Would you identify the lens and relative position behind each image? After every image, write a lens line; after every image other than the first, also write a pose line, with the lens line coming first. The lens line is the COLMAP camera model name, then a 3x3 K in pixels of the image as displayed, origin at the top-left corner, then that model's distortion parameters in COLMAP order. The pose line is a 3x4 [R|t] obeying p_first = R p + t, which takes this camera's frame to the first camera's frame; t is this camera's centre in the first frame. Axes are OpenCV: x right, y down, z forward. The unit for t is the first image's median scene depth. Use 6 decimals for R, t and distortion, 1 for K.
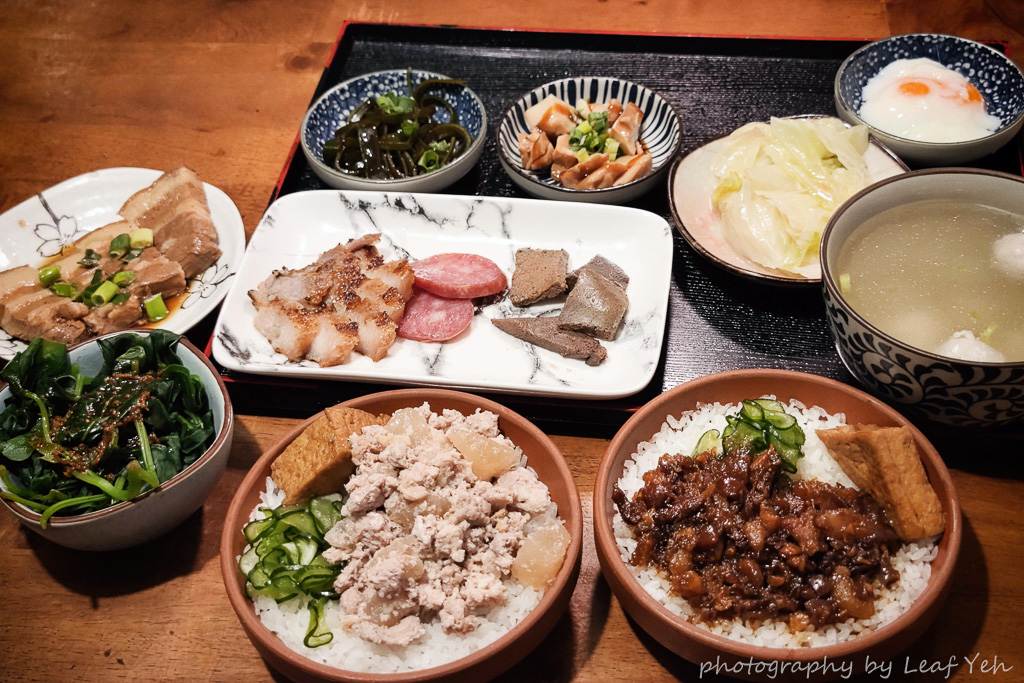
lens RADIAL K [[1453.0, 0, 505.9], [0, 1453.0, 337.6], [0, 0, 1]] dist [0.023984, 0.000000]
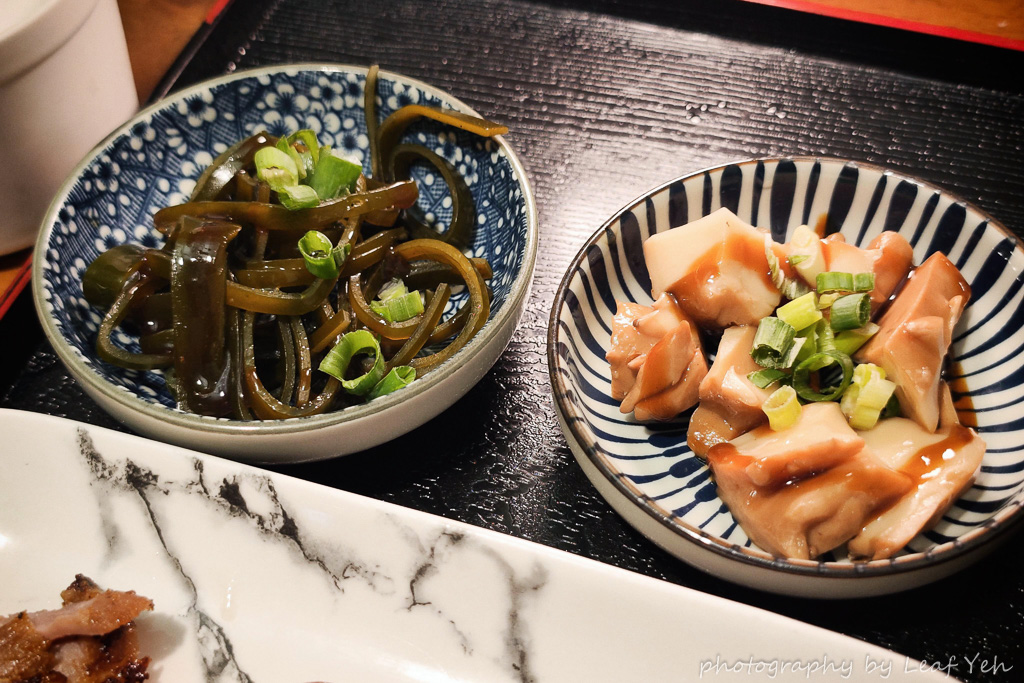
lens RADIAL K [[1453.0, 0, 513.6], [0, 1453.0, 337.7], [0, 0, 1]] dist [0.023984, 0.000000]
pose [[0.983595, 0.151557, -0.097832, 0.022369], [-0.140137, 0.983474, 0.114629, -0.189796], [0.113588, -0.099039, 0.988579, 0.710260]]
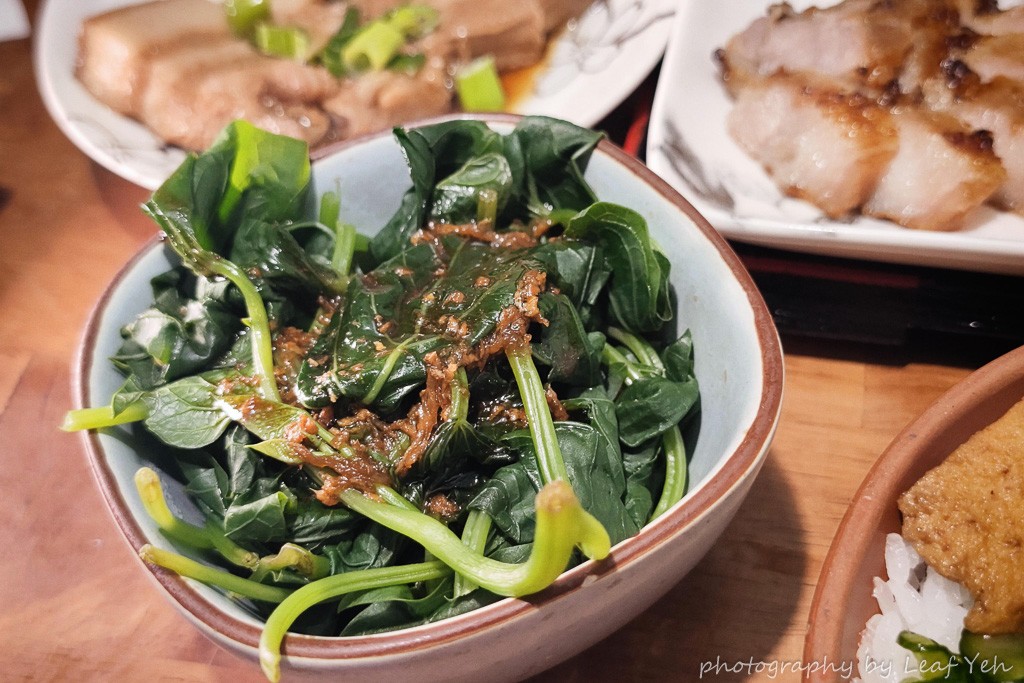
lens RADIAL K [[1453.0, 0, 509.3], [0, 1453.0, 345.7], [0, 0, 1]] dist [0.023984, 0.000000]
pose [[0.996527, 0.047549, -0.068353, -0.204439], [-0.043157, 0.996994, 0.064347, 0.029105], [0.071207, -0.061174, 0.995584, 0.572715]]
